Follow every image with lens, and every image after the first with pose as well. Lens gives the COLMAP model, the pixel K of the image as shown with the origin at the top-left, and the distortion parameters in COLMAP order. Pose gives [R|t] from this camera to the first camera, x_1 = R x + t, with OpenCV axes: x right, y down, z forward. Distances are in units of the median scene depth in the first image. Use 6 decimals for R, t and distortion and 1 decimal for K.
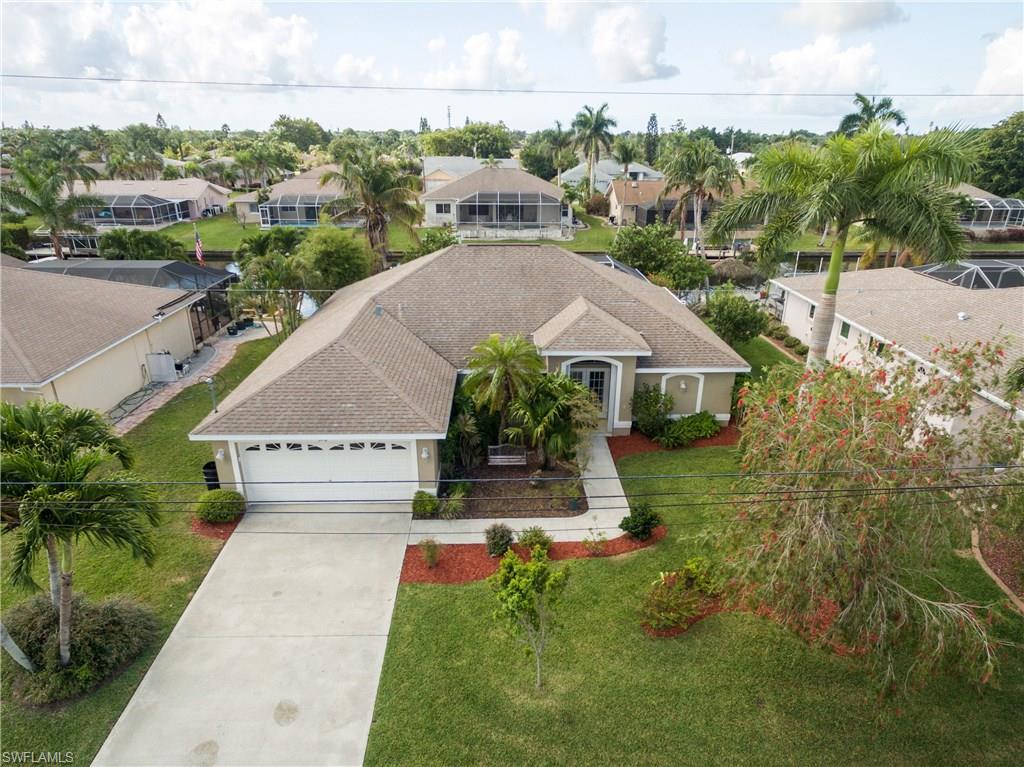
lens RADIAL K [[683.6, 0, 512.0], [0, 683.6, 383.5], [0, 0, 1]] dist [0.005322, 0.003334]
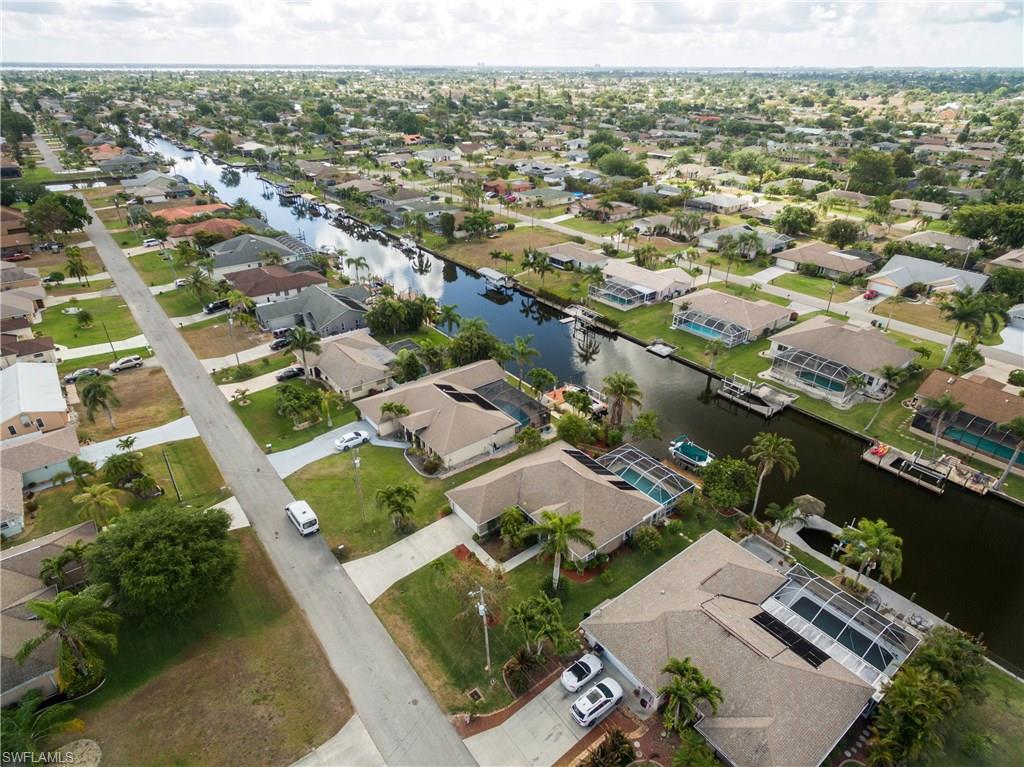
lens RADIAL K [[583.4, 0, 506.7], [0, 583.4, 382.7], [0, 0, 1]] dist [0.005447, 0.001649]
pose [[0.590805, 0.377276, -0.713170, 1.863294], [-0.269007, 0.925467, 0.266733, -1.456427], [0.760647, 0.034261, 0.648261, -0.971611]]
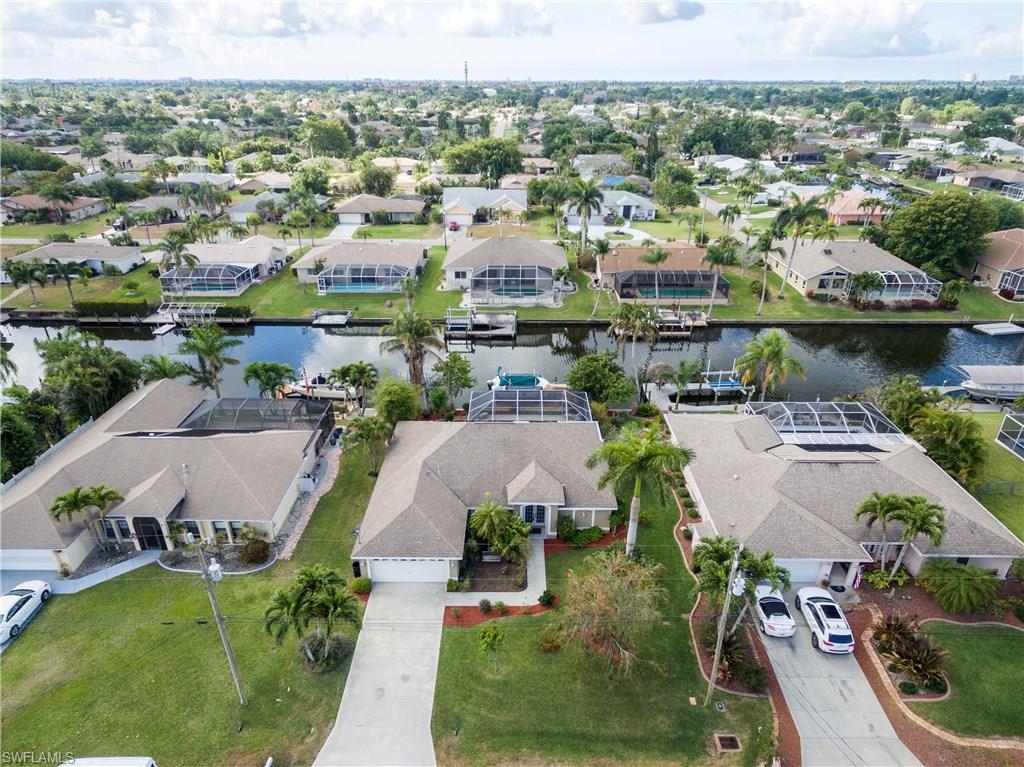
lens RADIAL K [[680.8, 0, 501.5], [0, 680.8, 397.4], [0, 0, 1]] dist [0.004289, 0.005353]
pose [[0.999188, 0.009597, -0.039129, 0.103800], [-0.005988, 0.995802, 0.091334, -0.590558], [0.039842, -0.091026, 0.995051, -1.060859]]
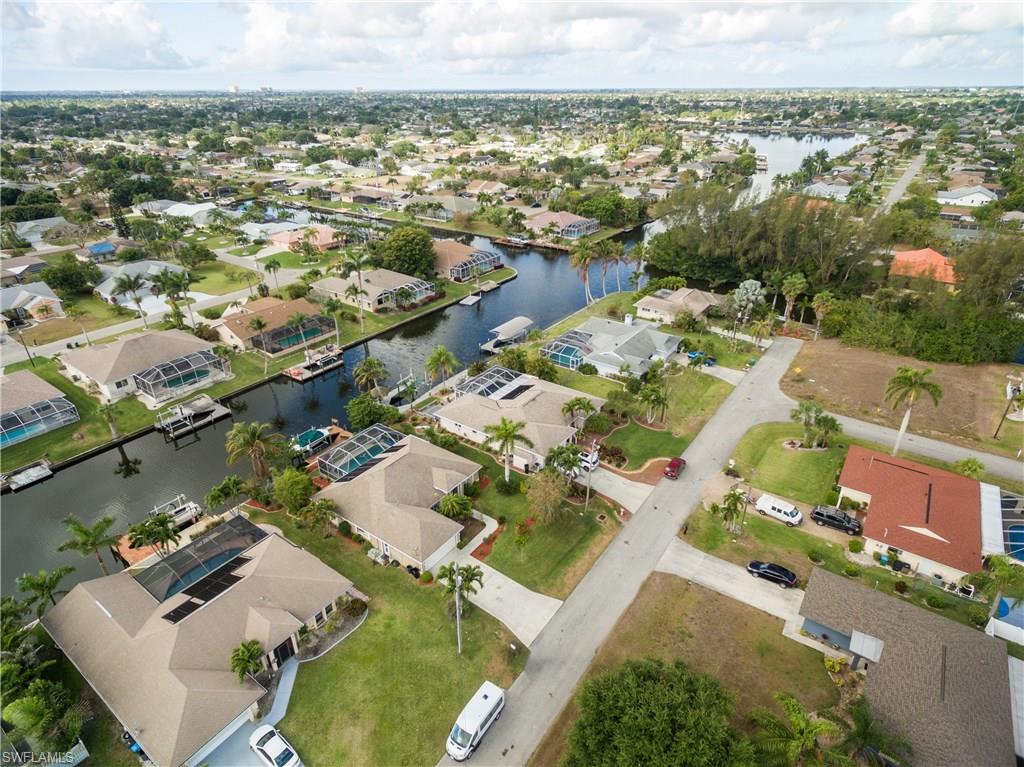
lens RADIAL K [[583.4, 0, 506.7], [0, 583.4, 382.7], [0, 0, 1]] dist [0.005447, 0.001649]
pose [[0.602681, -0.370197, 0.706916, -1.850268], [0.277080, 0.927843, 0.249668, -1.351378], [-0.748333, 0.045402, 0.661767, -1.360406]]
